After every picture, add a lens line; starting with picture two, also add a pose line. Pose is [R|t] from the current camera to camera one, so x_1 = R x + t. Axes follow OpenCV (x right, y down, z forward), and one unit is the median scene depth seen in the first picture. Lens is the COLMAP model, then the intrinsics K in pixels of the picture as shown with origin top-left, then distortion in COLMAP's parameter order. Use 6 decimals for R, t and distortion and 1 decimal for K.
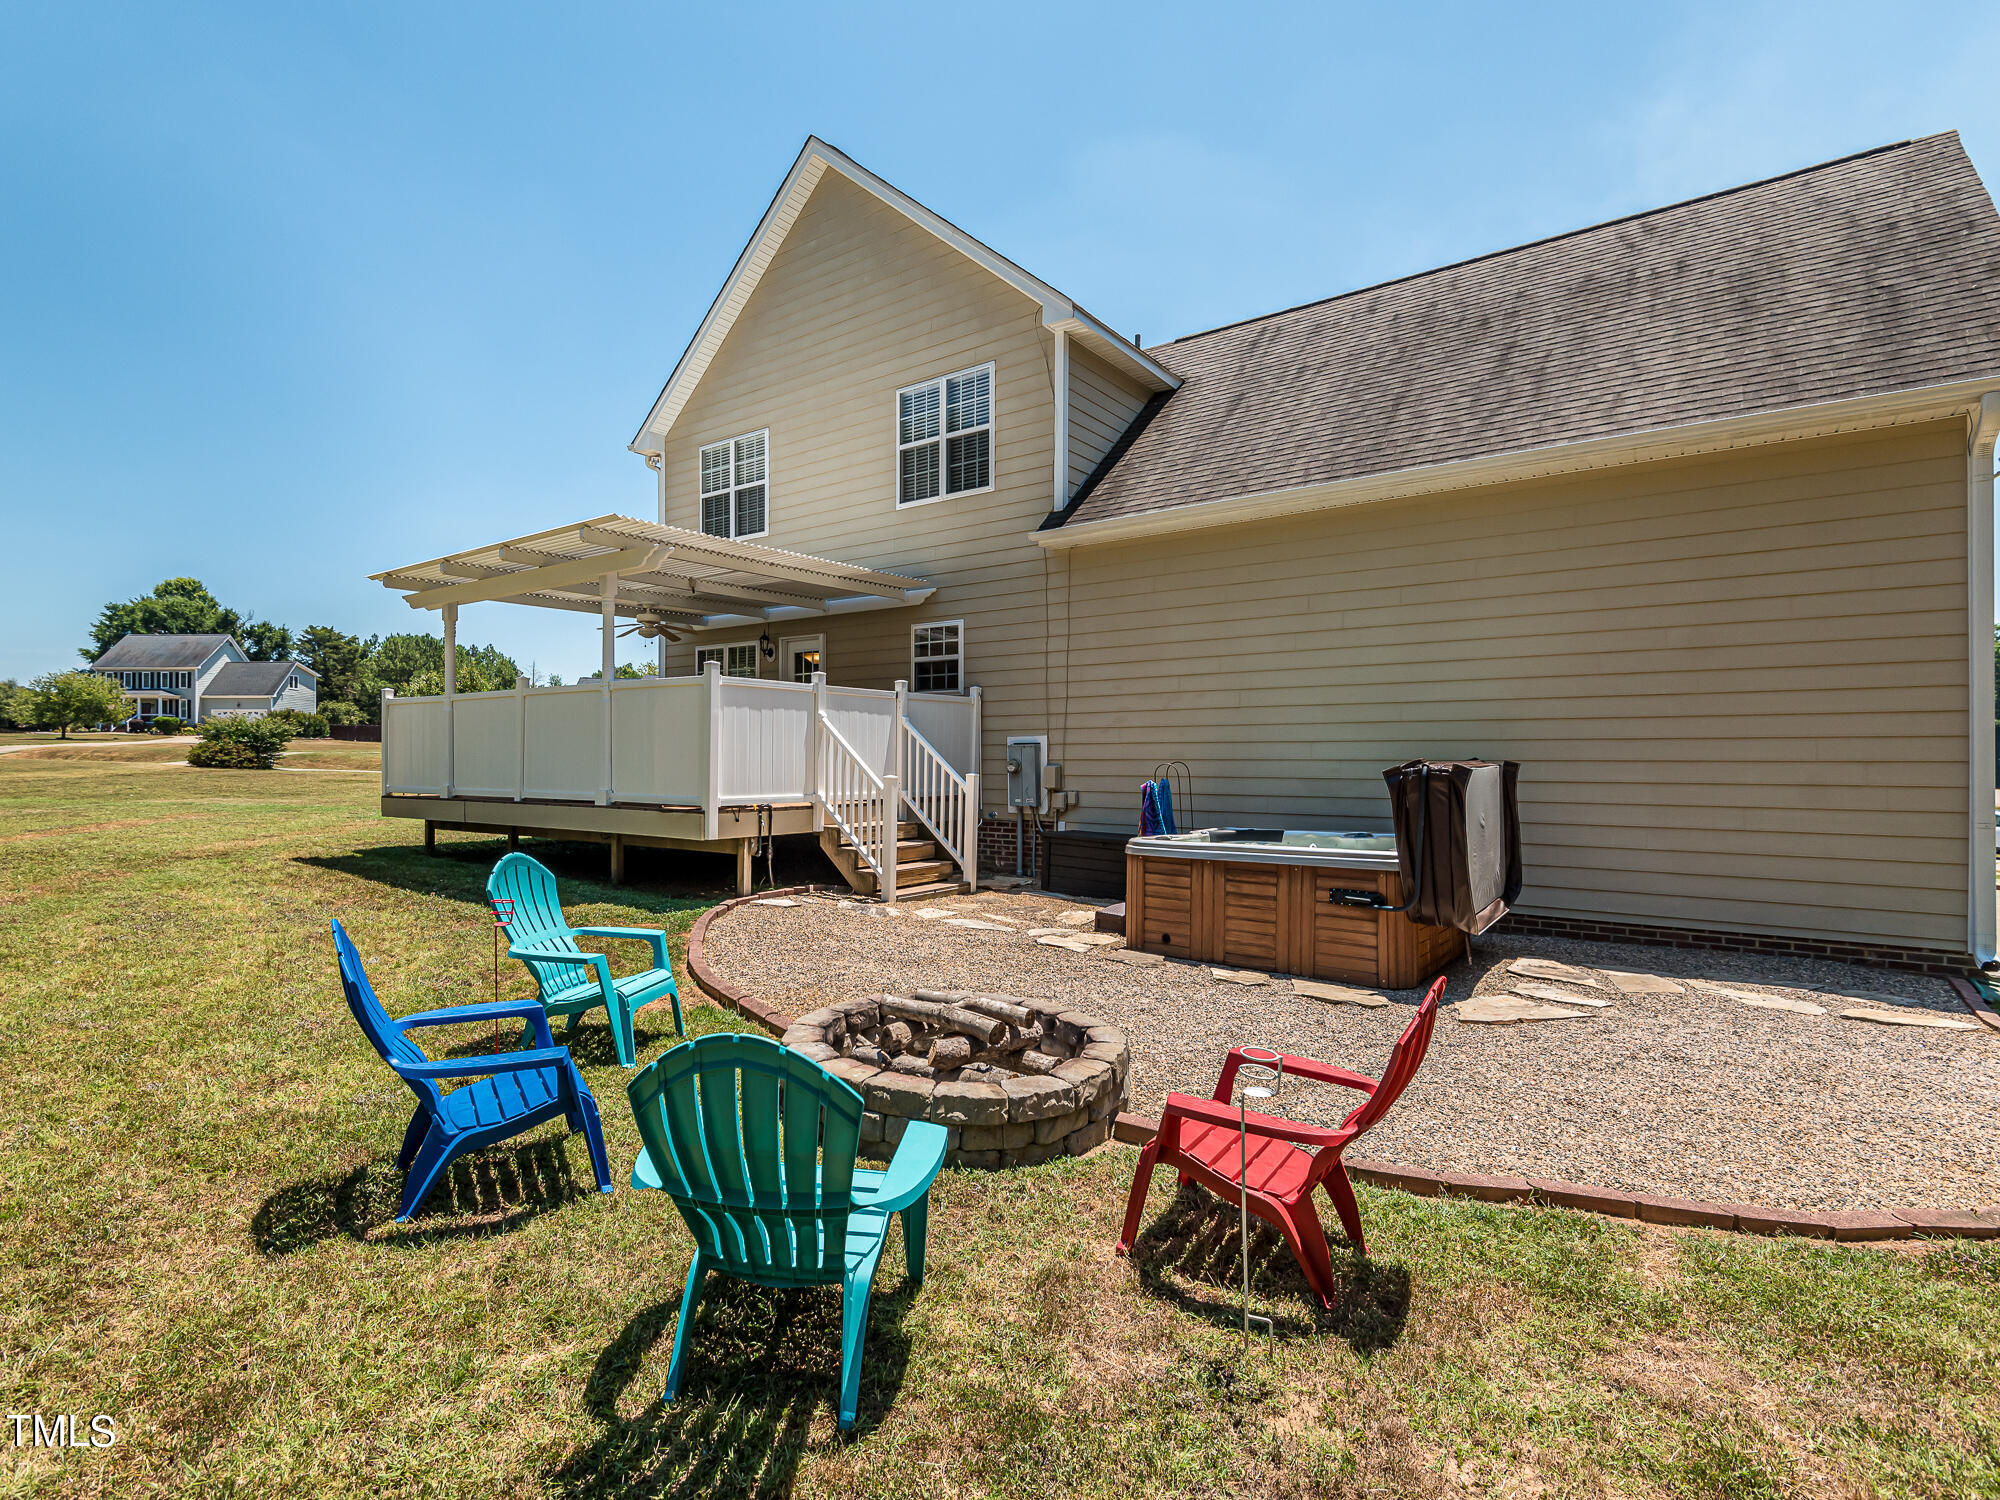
lens RADIAL K [[1002.7, 0, 931.3], [0, 1002.7, 761.4], [0, 0, 1]] dist [0.045202, -0.028263]
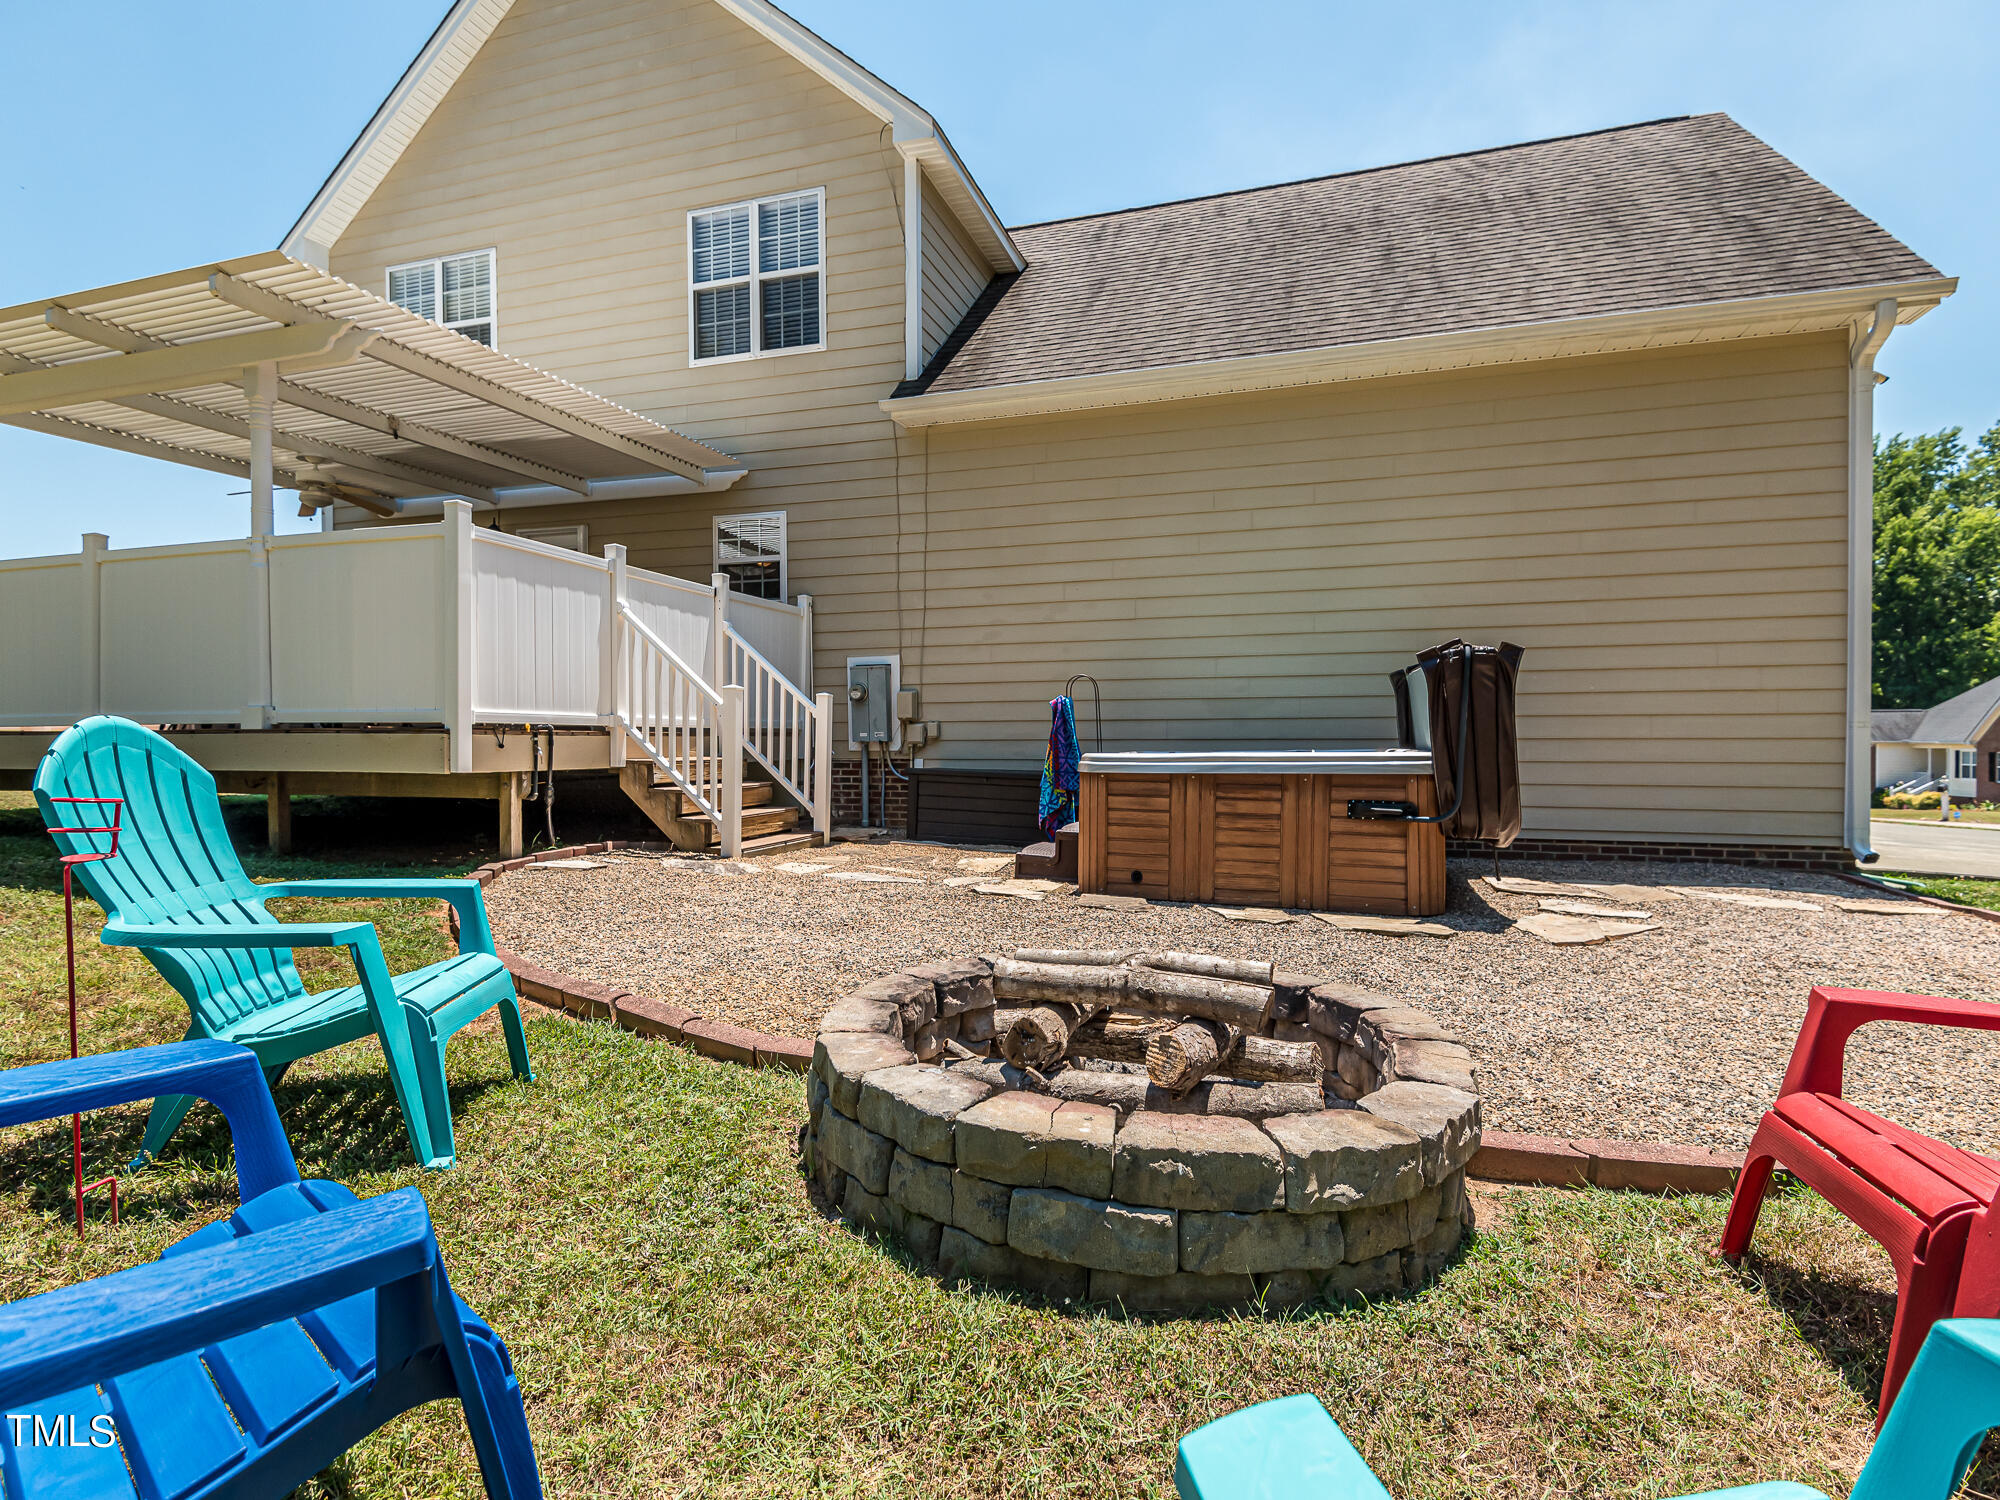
lens RADIAL K [[1007.8, 0, 1013.6], [0, 1007.8, 760.7], [0, 0, 1]] dist [0.034645, -0.022524]
pose [[0.938211, -0.011075, 0.345888, -0.084287], [0.004302, 0.999784, 0.020341, 0.044666], [-0.346038, -0.017596, 0.938055, 0.191454]]
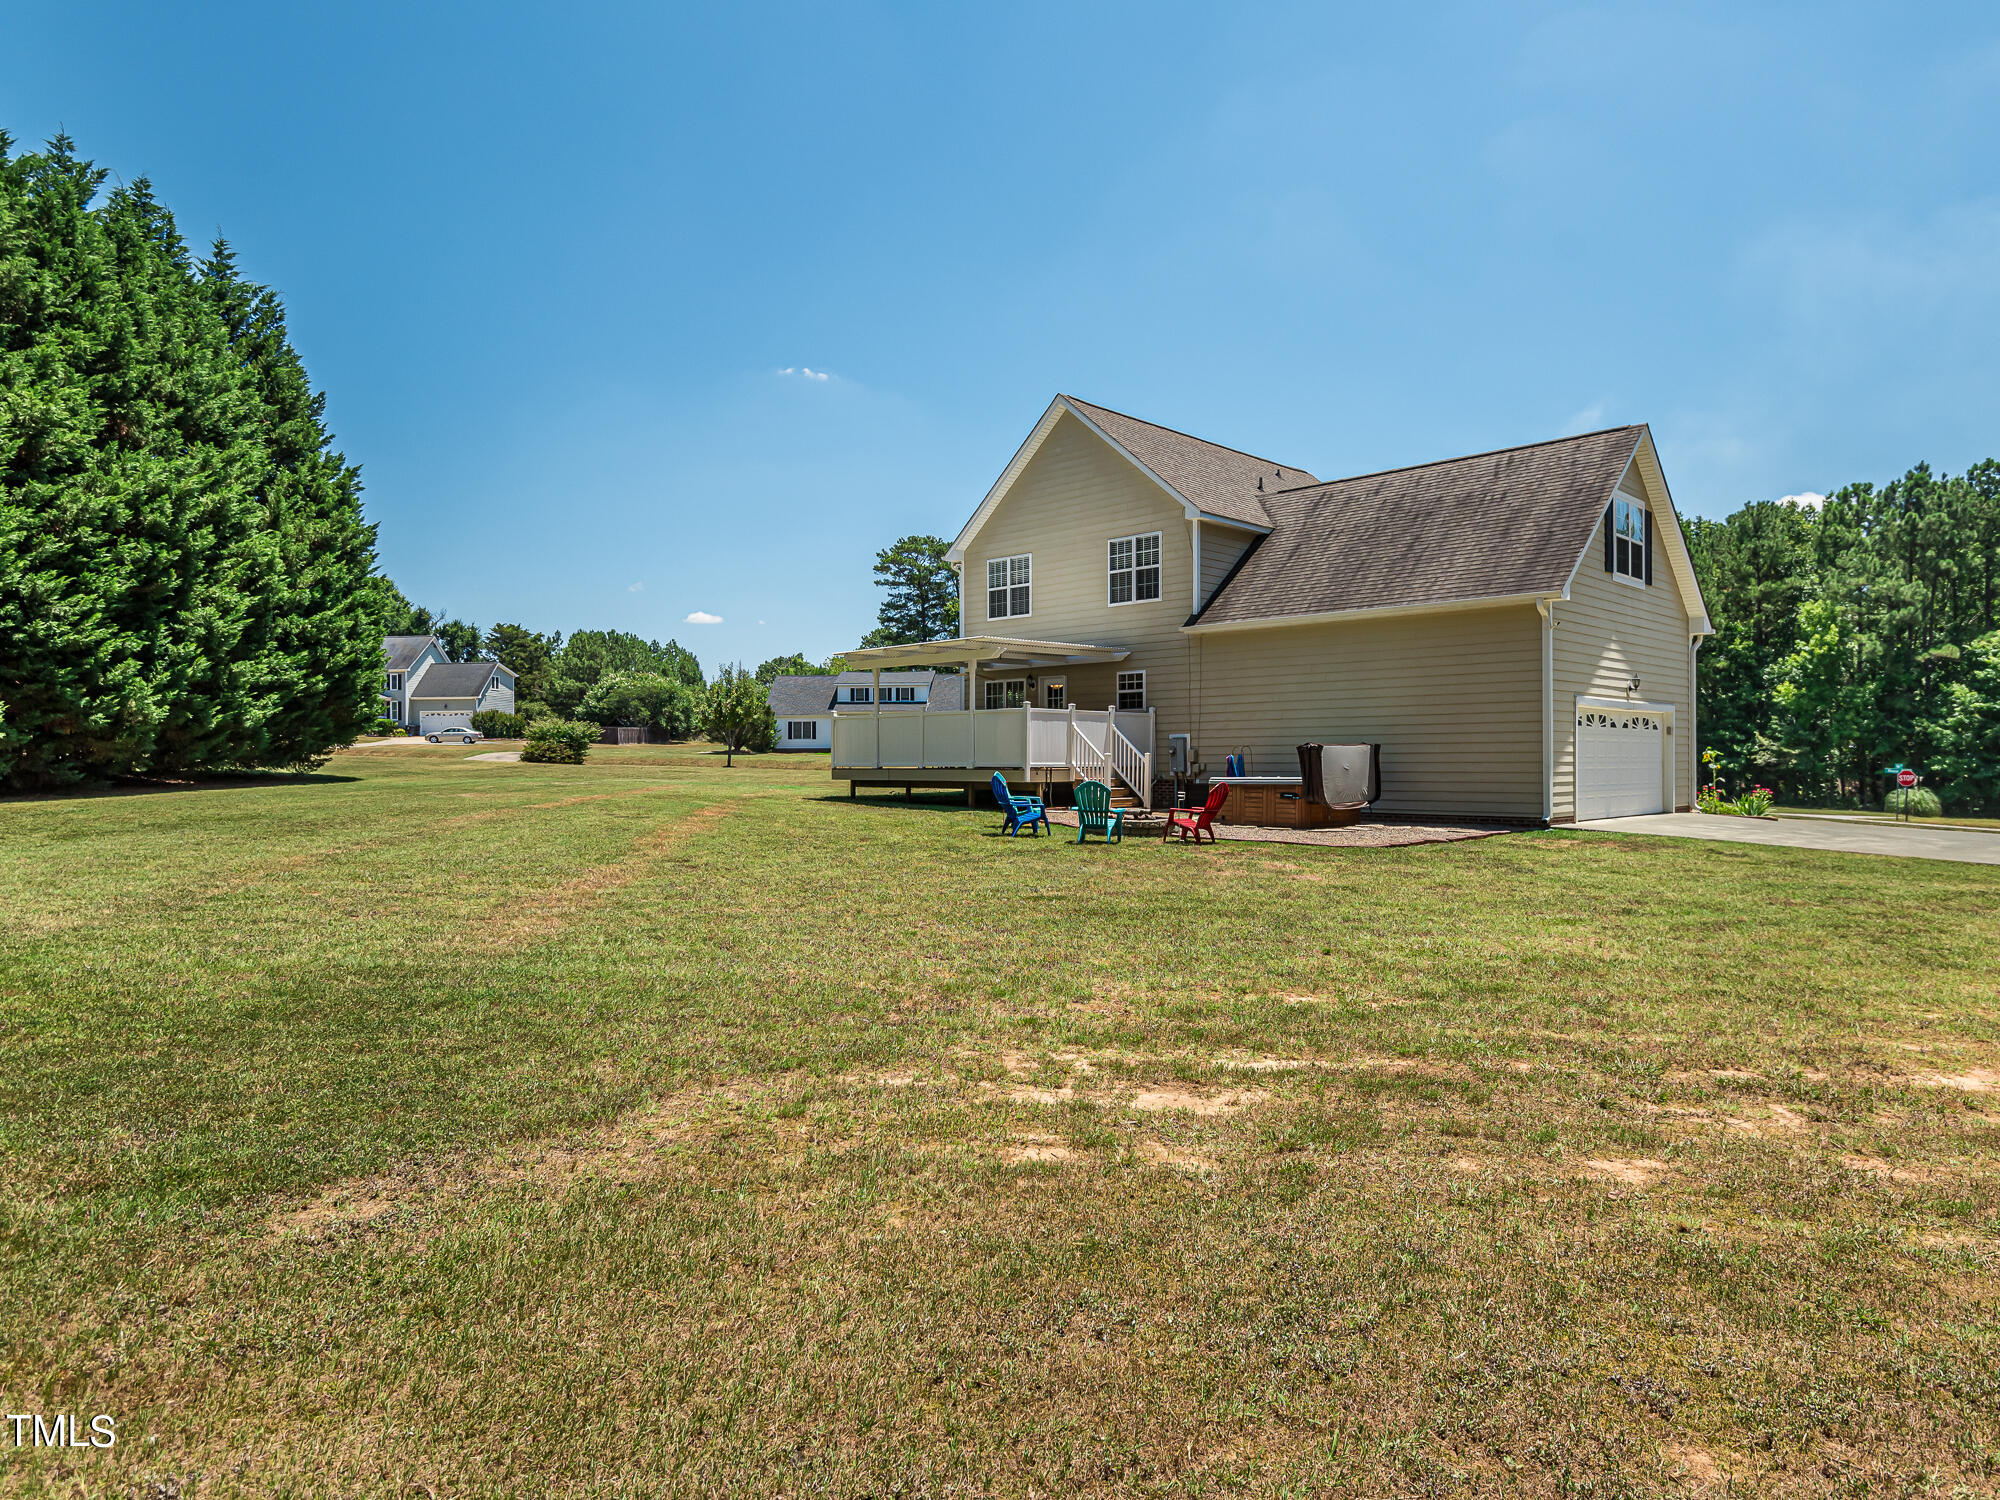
lens RADIAL K [[1201.9, 0, 1000.0], [0, 1201.9, 750.0], [0, 0, 1]] dist [0.020002, 0.000017]
pose [[0.993181, -0.006029, -0.116424, 0.024319], [0.004917, 0.999940, -0.009838, 0.025310], [0.116476, 0.009199, 0.993151, -1.272522]]
